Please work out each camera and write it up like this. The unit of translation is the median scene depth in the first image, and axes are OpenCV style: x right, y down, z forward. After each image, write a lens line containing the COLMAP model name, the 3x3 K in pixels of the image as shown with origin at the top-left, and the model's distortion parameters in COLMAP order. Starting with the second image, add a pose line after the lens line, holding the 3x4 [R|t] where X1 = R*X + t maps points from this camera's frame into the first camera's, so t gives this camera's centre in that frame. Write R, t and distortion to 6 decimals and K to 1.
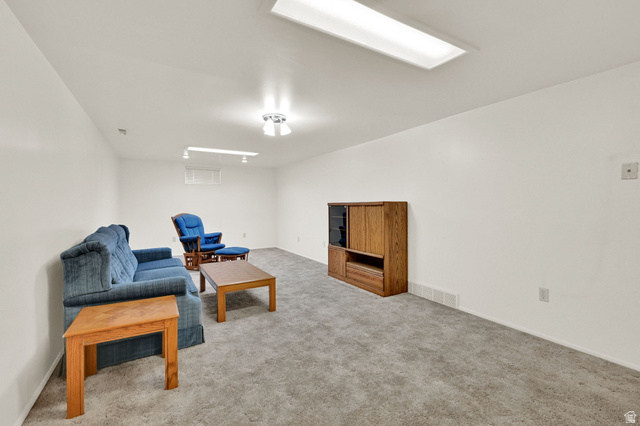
lens RADIAL K [[263.6, 0, 322.9], [0, 263.6, 198.5], [0, 0, 1]] dist [0.001844, 0.000210]
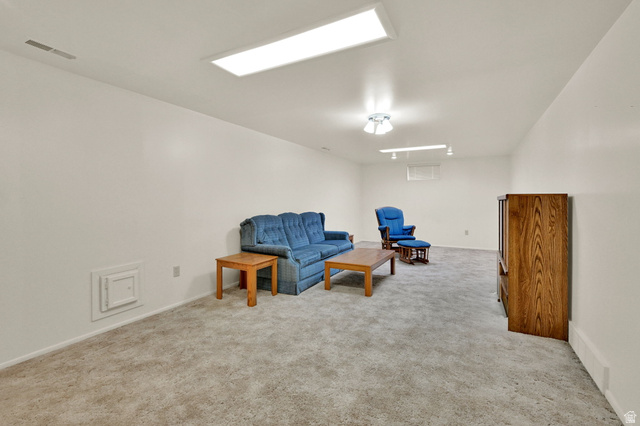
lens RADIAL K [[263.6, 0, 322.9], [0, 263.6, 198.5], [0, 0, 1]] dist [0.001844, 0.000210]
pose [[0.578711, -0.001241, -0.815531, 0.600454], [0.016159, 0.999820, 0.009945, 0.010267], [0.815372, -0.018934, 0.578627, 0.230724]]
